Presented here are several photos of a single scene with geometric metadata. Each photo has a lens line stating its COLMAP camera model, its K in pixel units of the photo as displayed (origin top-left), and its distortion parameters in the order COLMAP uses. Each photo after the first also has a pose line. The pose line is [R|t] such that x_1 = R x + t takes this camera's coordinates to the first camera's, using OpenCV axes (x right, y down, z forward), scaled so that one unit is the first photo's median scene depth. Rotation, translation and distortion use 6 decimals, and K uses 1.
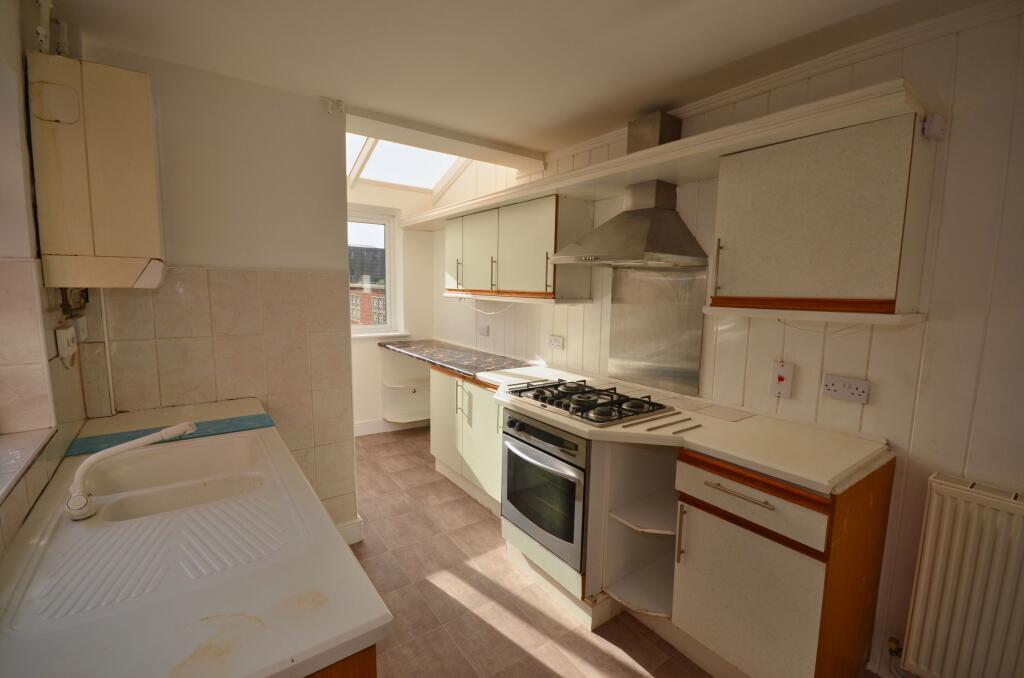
lens RADIAL K [[445.0, 0, 520.7], [0, 445.0, 348.7], [0, 0, 1]] dist [0.008866, -0.013300]
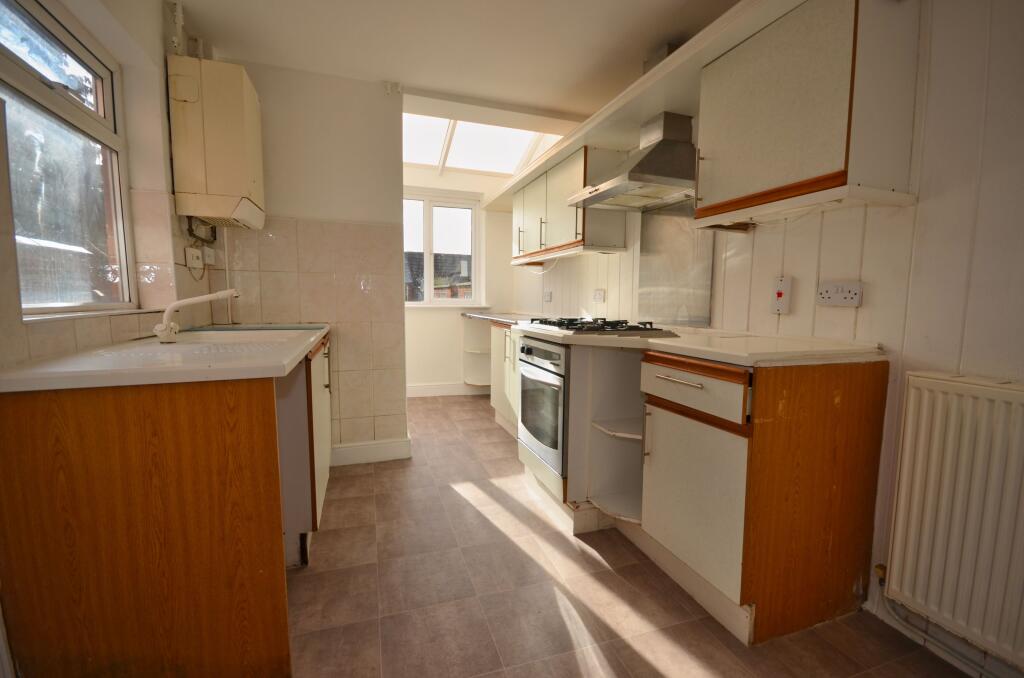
lens RADIAL K [[445.0, 0, 520.7], [0, 445.0, 348.7], [0, 0, 1]] dist [0.008866, -0.013300]
pose [[0.957948, 0.022164, -0.286083, 0.333041], [-0.030098, 0.999274, -0.023366, 0.222818], [0.285358, 0.030993, 0.957920, -0.060252]]
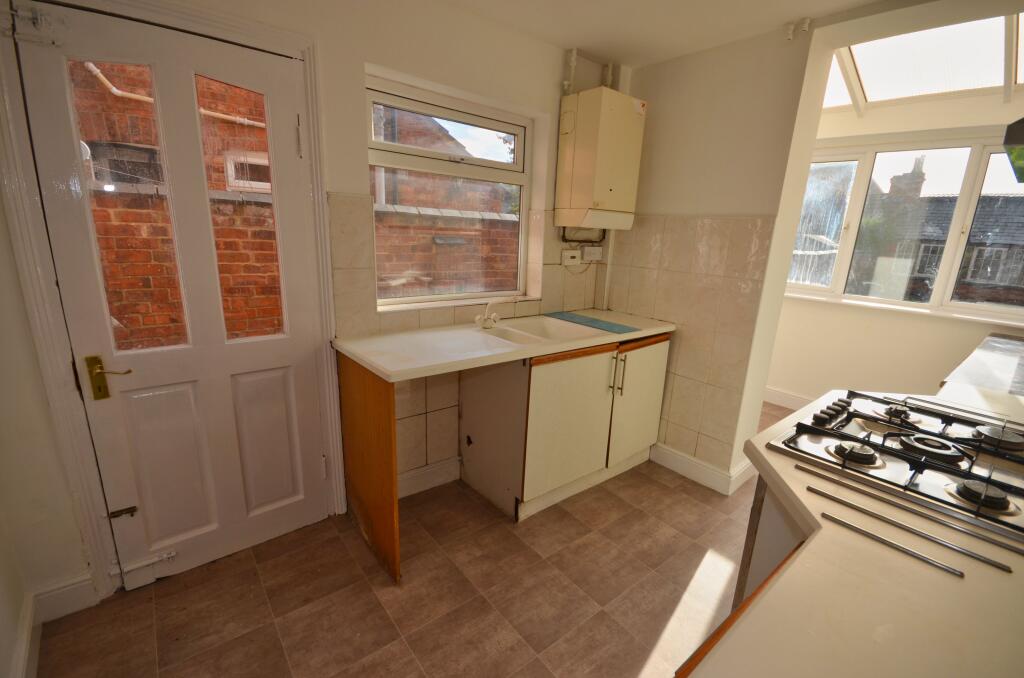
lens RADIAL K [[449.6, 0, 523.3], [0, 449.6, 346.8], [0, 0, 1]] dist [-0.004222, -0.000739]
pose [[0.064806, 0.235423, -0.969730, 0.672281], [-0.181085, 0.958413, 0.220574, -0.029868], [0.981330, 0.161309, 0.104742, 0.536960]]
